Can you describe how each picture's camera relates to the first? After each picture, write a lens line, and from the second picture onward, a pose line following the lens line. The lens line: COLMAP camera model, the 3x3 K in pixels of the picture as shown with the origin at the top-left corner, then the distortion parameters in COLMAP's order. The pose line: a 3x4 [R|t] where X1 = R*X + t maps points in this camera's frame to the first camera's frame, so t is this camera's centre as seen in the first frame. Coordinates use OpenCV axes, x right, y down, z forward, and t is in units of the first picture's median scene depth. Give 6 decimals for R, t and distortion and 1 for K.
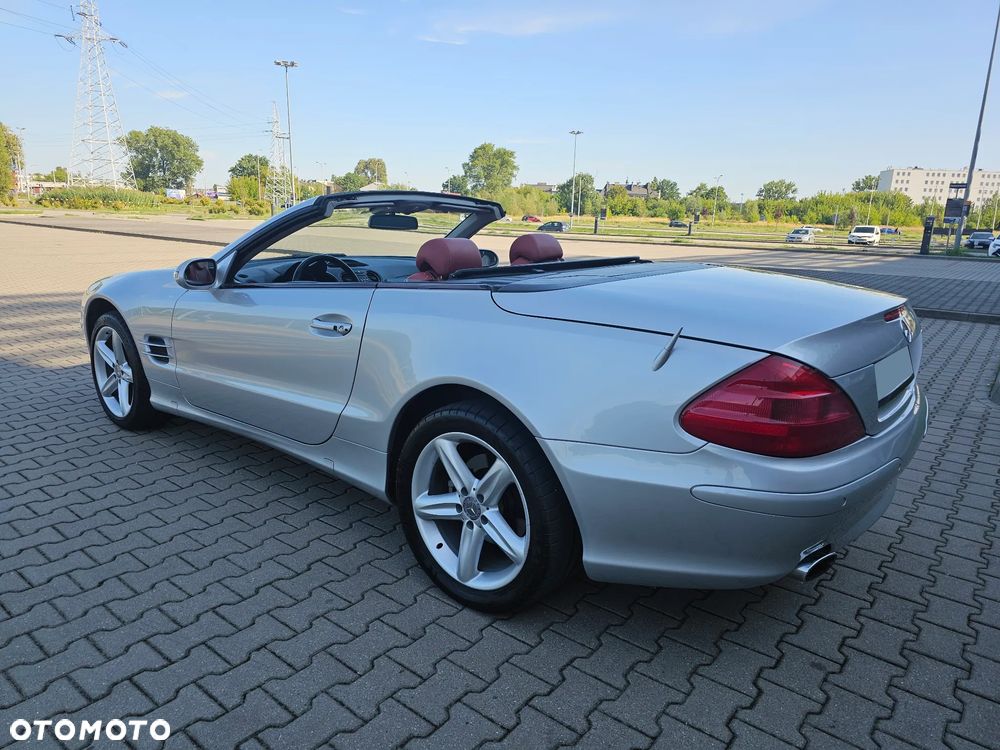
lens RADIAL K [[671.3, 0, 497.4], [0, 671.3, 378.6], [0, 0, 1]] dist [0.054197, -0.048983]
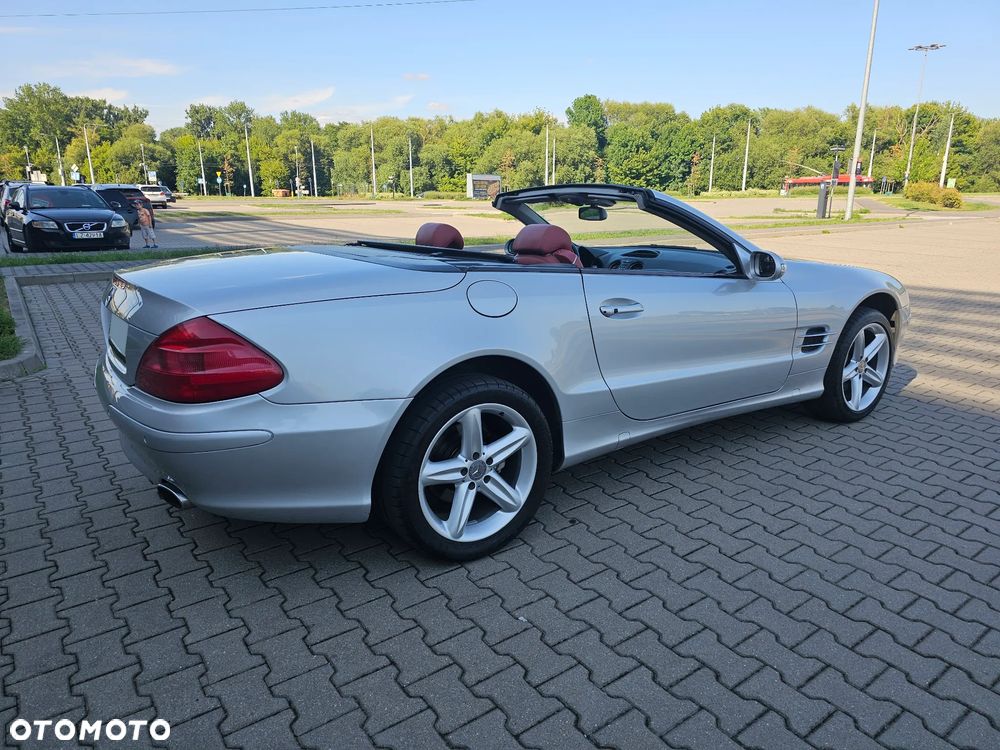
lens RADIAL K [[671.3, 0, 503.6], [0, 671.3, 375.6], [0, 0, 1]] dist [0.054197, -0.048983]
pose [[-0.262679, 0.216773, -0.940218, 1.056562], [-0.232276, 0.931574, 0.279674, -0.290926], [0.936508, 0.291854, -0.194354, 1.294723]]
